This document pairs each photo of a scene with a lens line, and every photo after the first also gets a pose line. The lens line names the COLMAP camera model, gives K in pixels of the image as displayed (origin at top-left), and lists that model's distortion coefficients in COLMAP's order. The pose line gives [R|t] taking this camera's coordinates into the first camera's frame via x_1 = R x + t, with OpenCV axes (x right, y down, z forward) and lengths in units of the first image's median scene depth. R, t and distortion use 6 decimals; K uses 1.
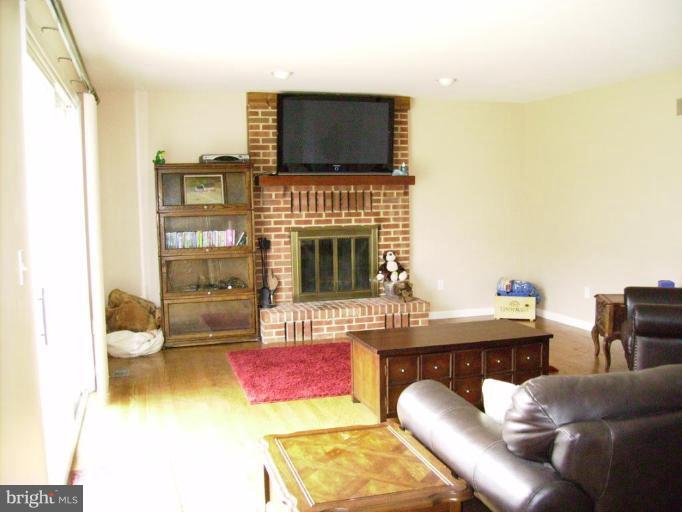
lens RADIAL K [[682.7, 0, 346.2], [0, 682.7, 260.4], [0, 0, 1]] dist [-0.130664, 0.000000]
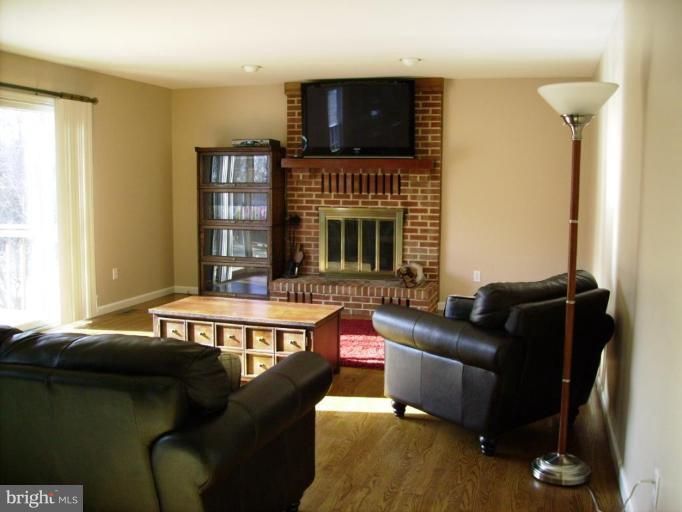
lens RADIAL K [[682.7, 0, 340.7], [0, 682.7, 254.6], [0, 0, 1]] dist [-0.130664, 0.000000]
pose [[0.823234, 0.084707, -0.561347, 0.555453], [-0.077809, 0.996310, 0.036234, -0.014528], [0.562344, 0.013849, 0.826787, 0.130779]]
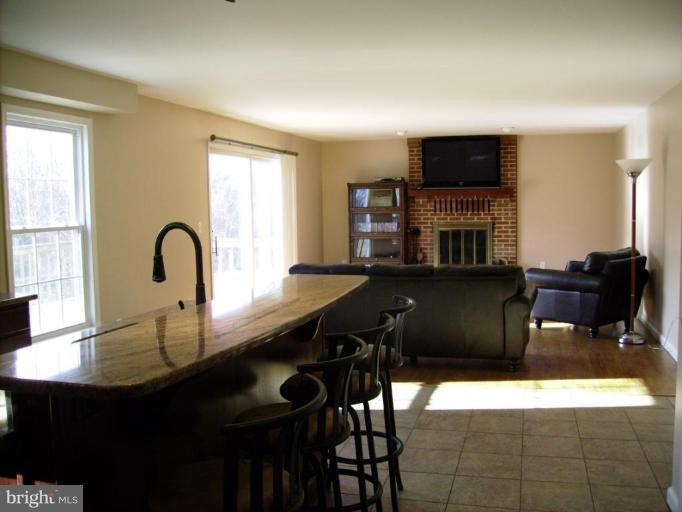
lens RADIAL K [[682.7, 0, 343.7], [0, 682.7, 257.7], [0, 0, 1]] dist [-0.130664, 0.000000]
pose [[0.840590, 0.046497, -0.539672, 0.599585], [-0.051053, 0.998675, 0.006525, 0.034863], [0.539260, 0.022067, 0.841850, -0.440745]]
